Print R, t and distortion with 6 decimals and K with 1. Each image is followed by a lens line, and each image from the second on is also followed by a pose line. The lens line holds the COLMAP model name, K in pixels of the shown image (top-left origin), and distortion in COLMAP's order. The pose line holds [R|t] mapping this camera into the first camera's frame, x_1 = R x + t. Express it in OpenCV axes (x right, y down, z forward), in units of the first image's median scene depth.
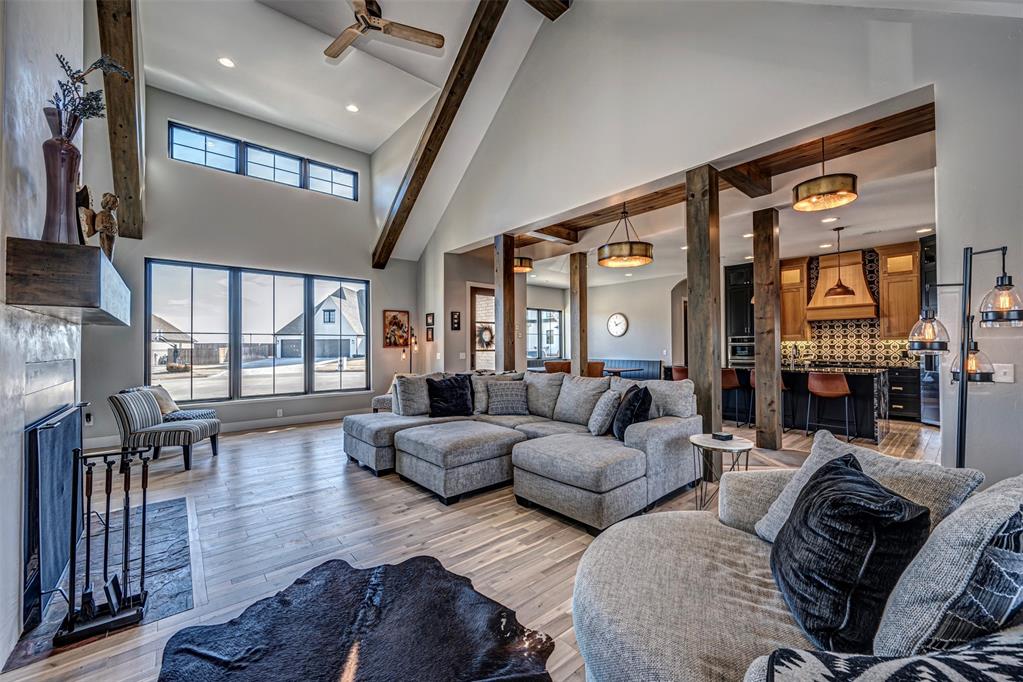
lens RADIAL K [[401.4, 0, 513.0], [0, 401.4, 343.3], [0, 0, 1]] dist [-0.000955, -0.000017]
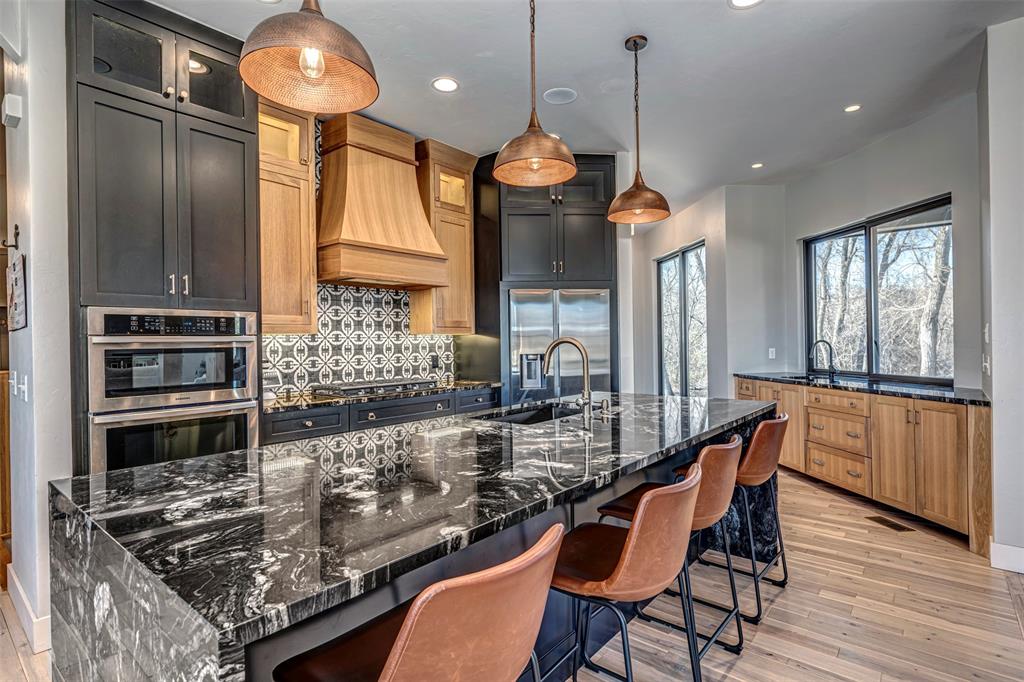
lens RADIAL K [[511.2, 0, 513.3], [0, 511.2, 340.8], [0, 0, 1]] dist [-0.001434, -0.000169]
pose [[-0.157105, 0.006052, 0.987563, 0.280494], [-0.000014, 0.999981, -0.006130, 0.003149], [-0.987582, -0.000977, -0.157102, 0.941961]]
